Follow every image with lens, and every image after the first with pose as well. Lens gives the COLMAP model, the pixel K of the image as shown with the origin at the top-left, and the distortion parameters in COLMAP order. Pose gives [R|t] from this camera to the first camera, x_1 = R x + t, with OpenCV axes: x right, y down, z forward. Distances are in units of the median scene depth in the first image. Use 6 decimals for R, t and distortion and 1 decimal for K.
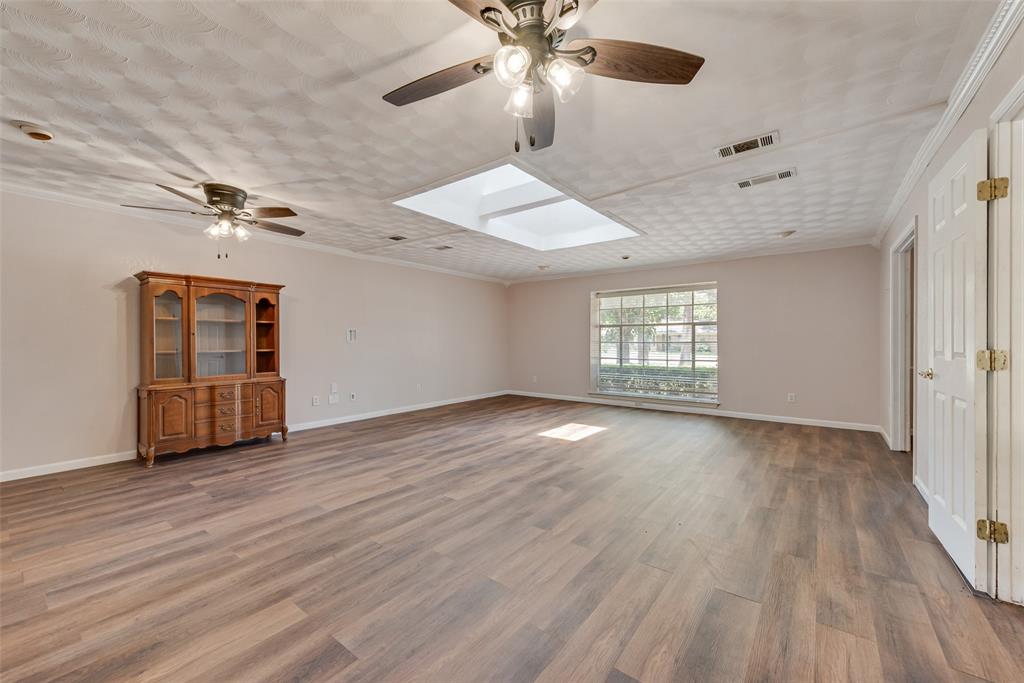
lens RADIAL K [[399.6, 0, 508.6], [0, 399.6, 342.1], [0, 0, 1]] dist [0.001909, -0.000200]
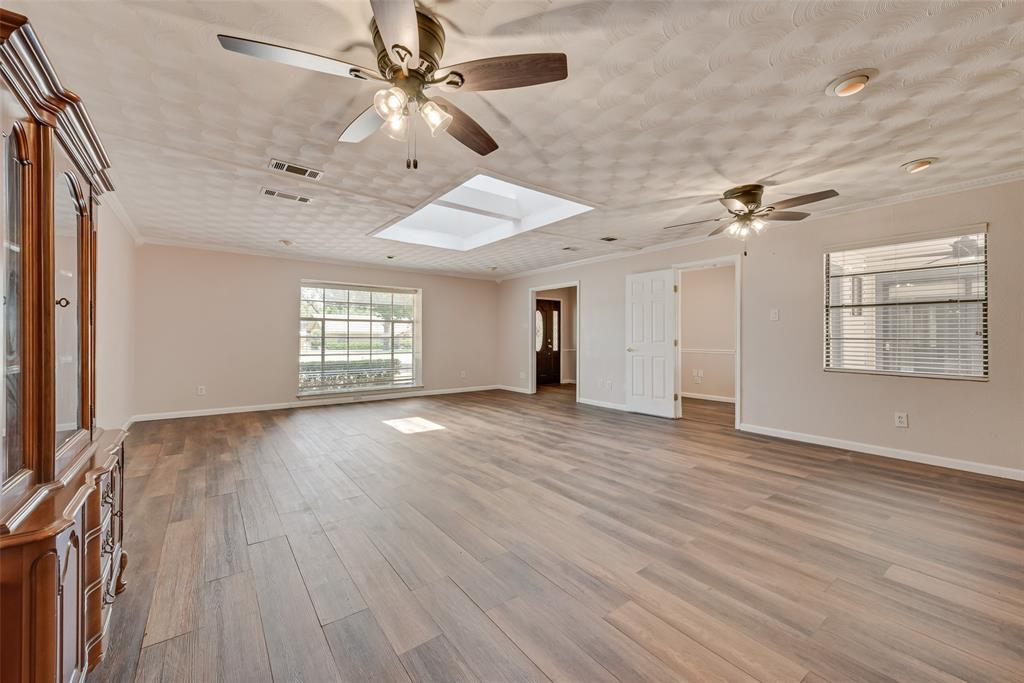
lens RADIAL K [[399.6, 0, 508.6], [0, 399.6, 342.1], [0, 0, 1]] dist [0.001909, -0.000200]
pose [[0.277984, -0.009907, 0.960535, -1.198050], [0.000066, 0.999947, 0.010295, 0.004704], [-0.960586, -0.002798, 0.277970, 0.775957]]
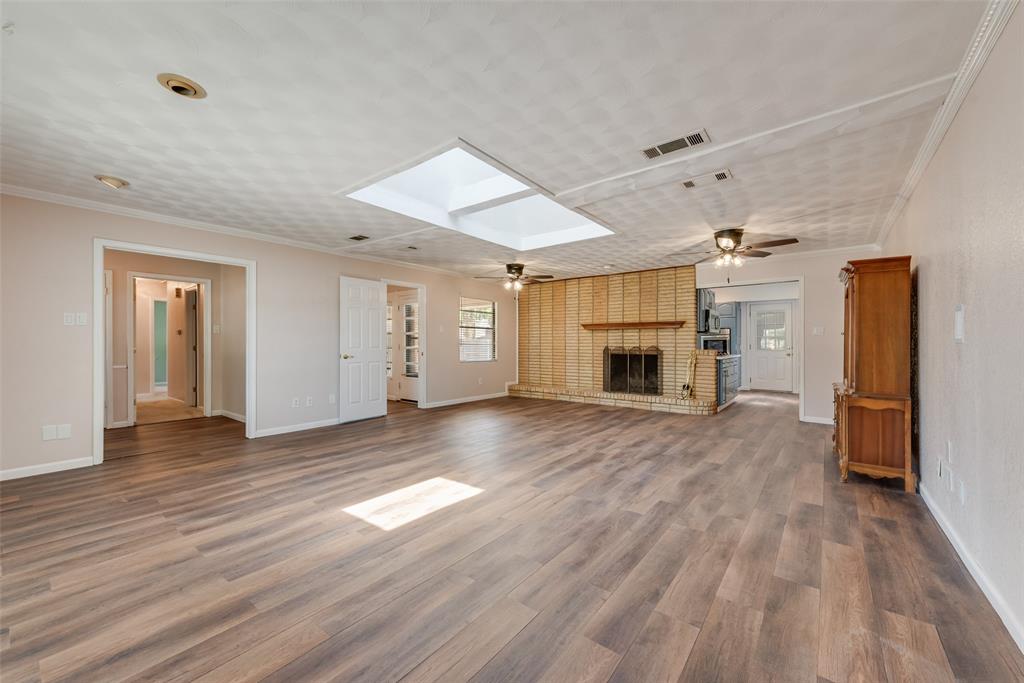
lens RADIAL K [[399.6, 0, 508.6], [0, 399.6, 342.1], [0, 0, 1]] dist [0.001909, -0.000200]
pose [[-0.999931, 0.000633, 0.011767, 0.036328], [0.000524, 0.999957, -0.009278, 0.009416], [-0.011773, -0.009271, -0.999888, 2.514736]]
